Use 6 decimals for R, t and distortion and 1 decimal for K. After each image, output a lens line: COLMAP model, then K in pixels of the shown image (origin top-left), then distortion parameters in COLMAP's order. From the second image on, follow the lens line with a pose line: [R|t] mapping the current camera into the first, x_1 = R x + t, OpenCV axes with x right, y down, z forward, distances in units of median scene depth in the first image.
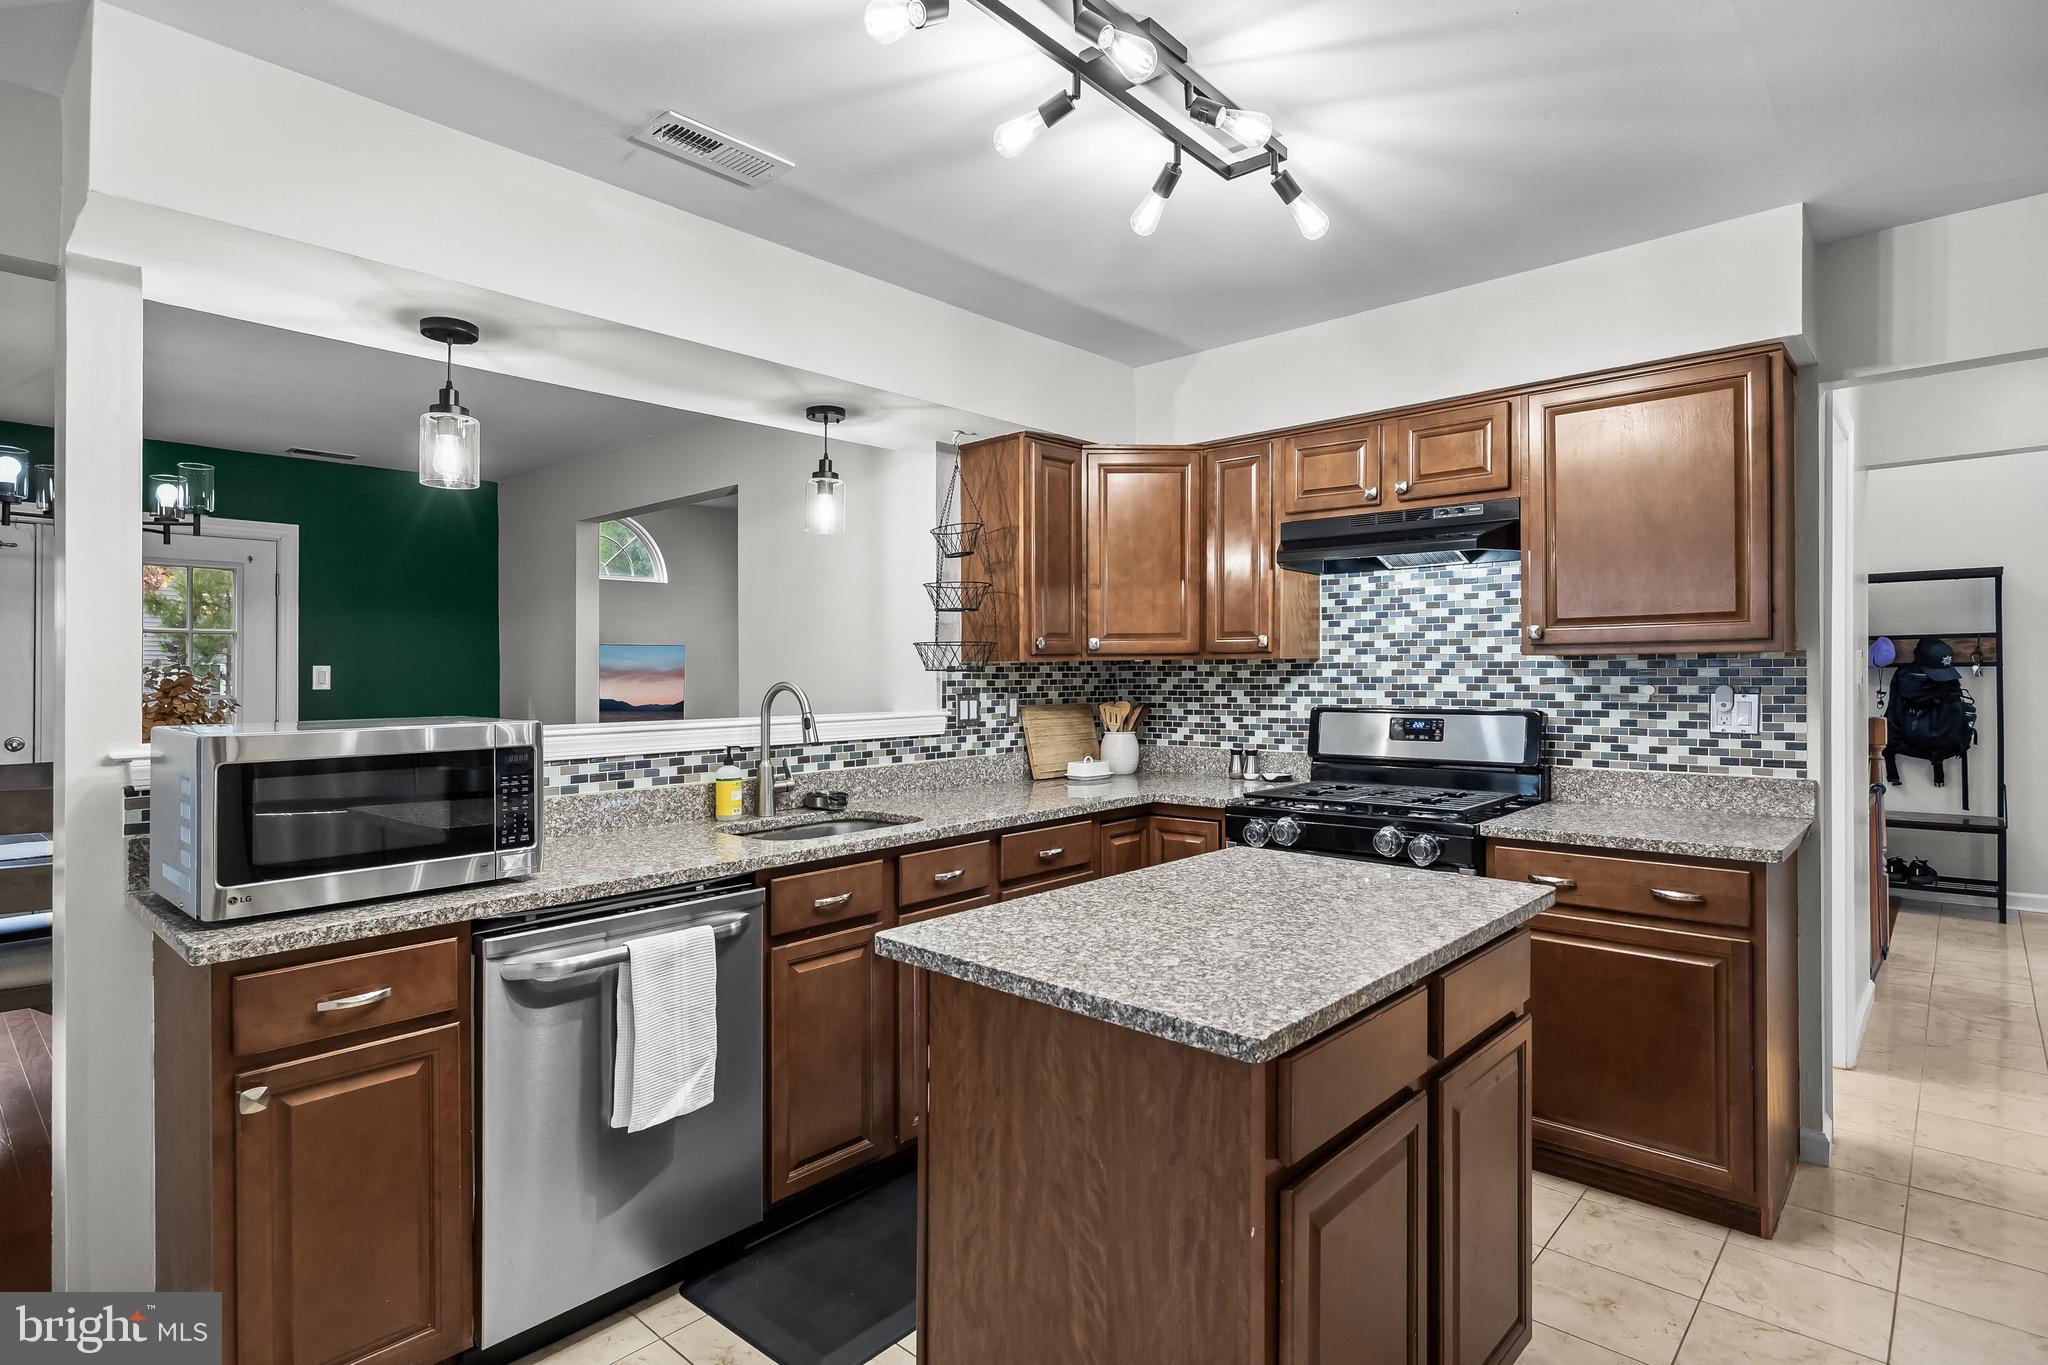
lens RADIAL K [[1026.5, 0, 1006.0], [0, 1026.5, 667.3], [0, 0, 1]] dist [-0.003000, -0.000911]
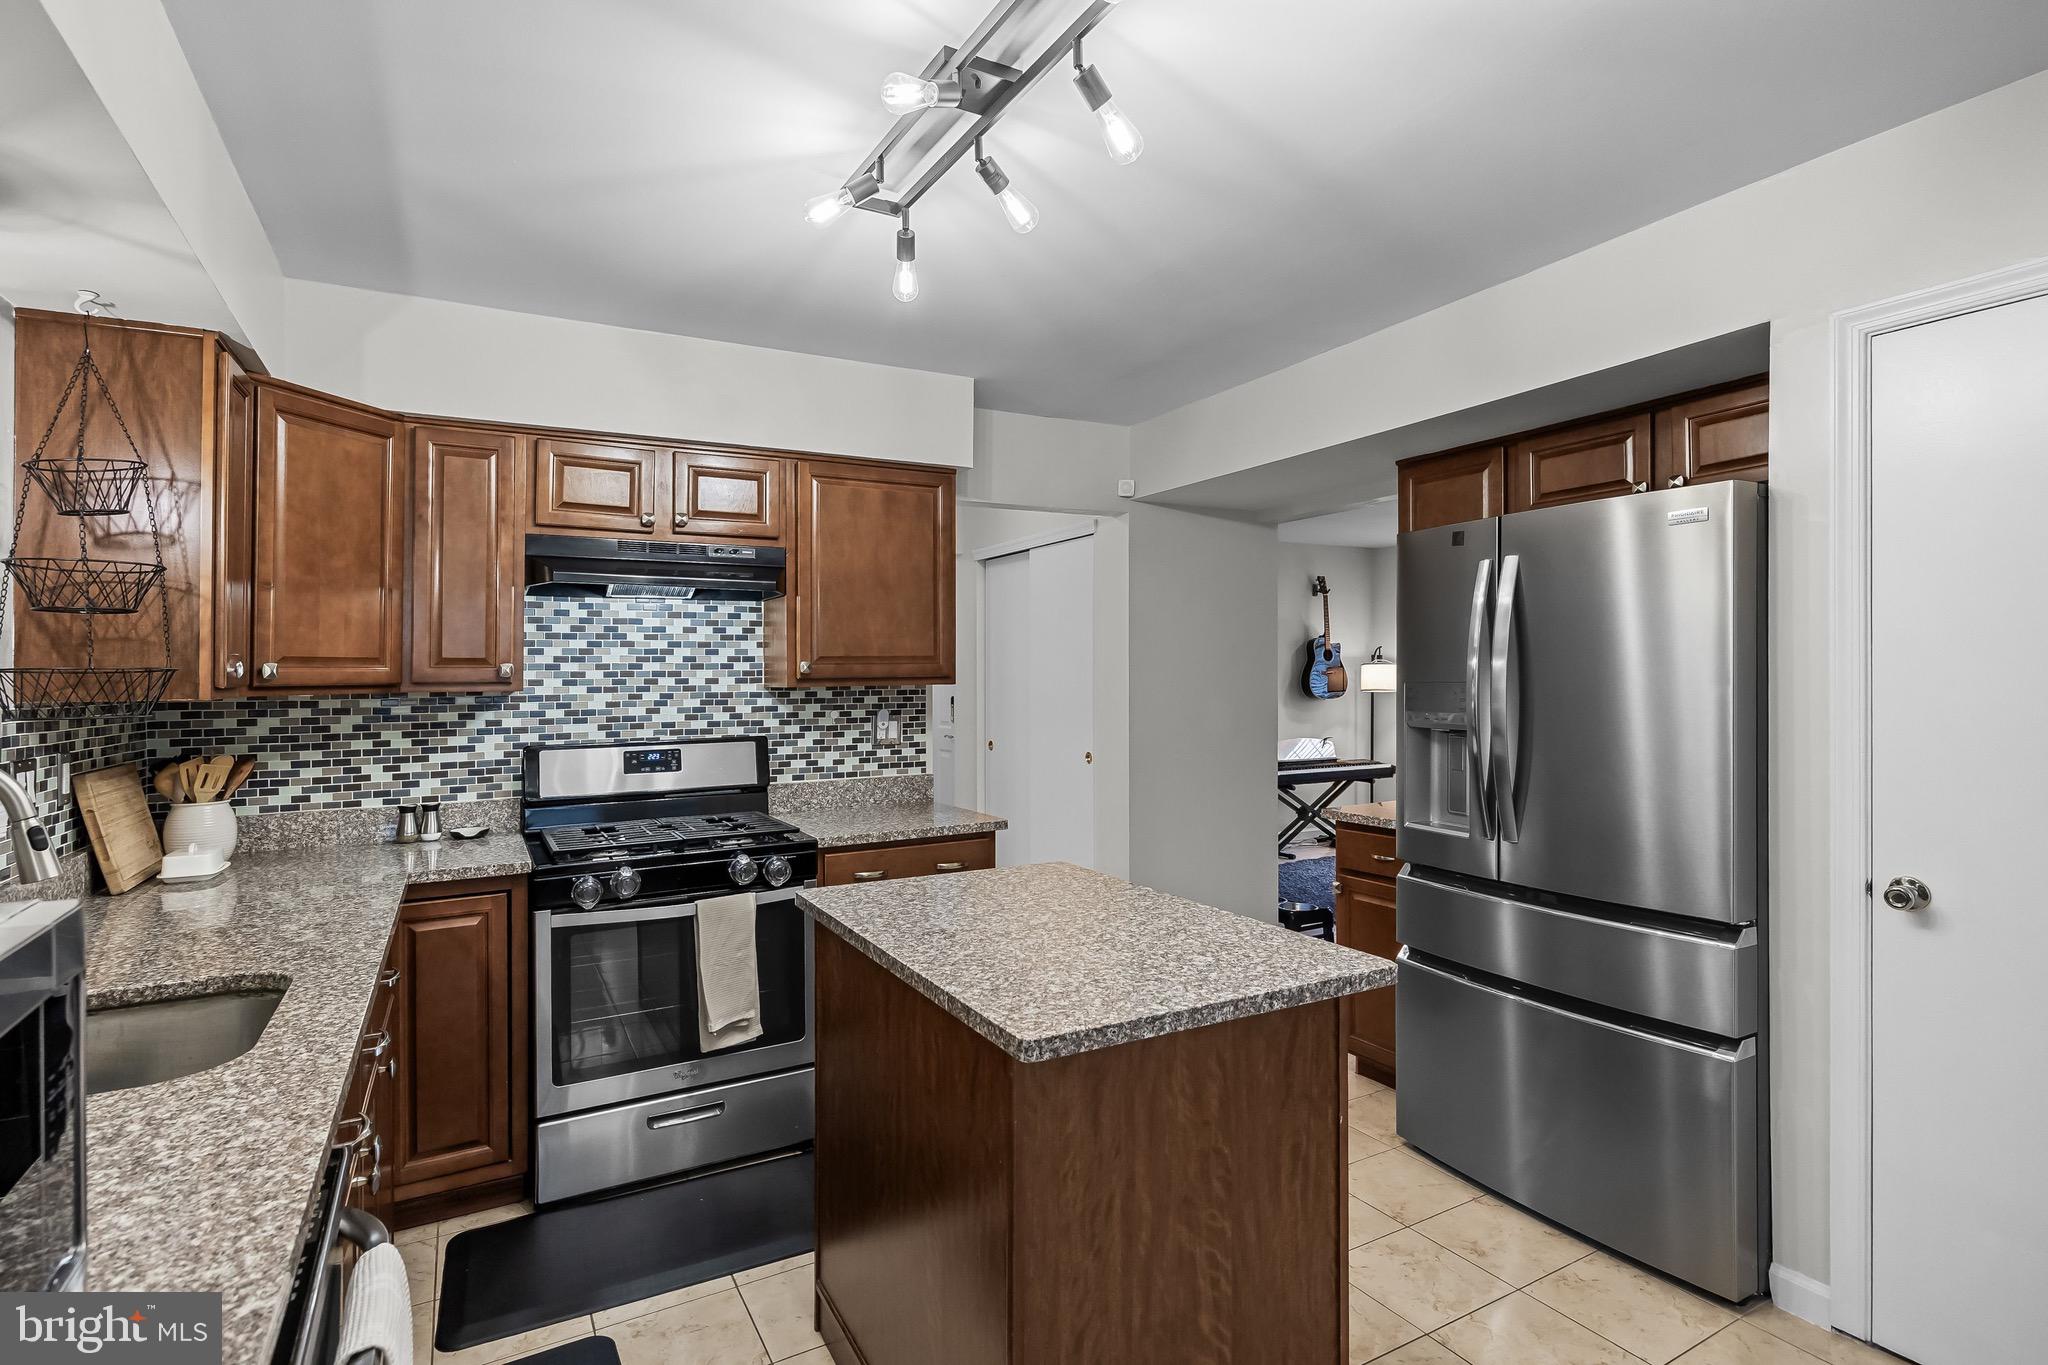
lens RADIAL K [[1026.5, 0, 1004.2], [0, 1026.5, 681.6], [0, 0, 1]] dist [-0.003000, -0.000911]
pose [[0.314860, -0.000365, 0.949138, -0.414416], [0.007978, 0.999966, -0.002263, -0.011247], [-0.949105, 0.008284, 0.314852, 0.343793]]
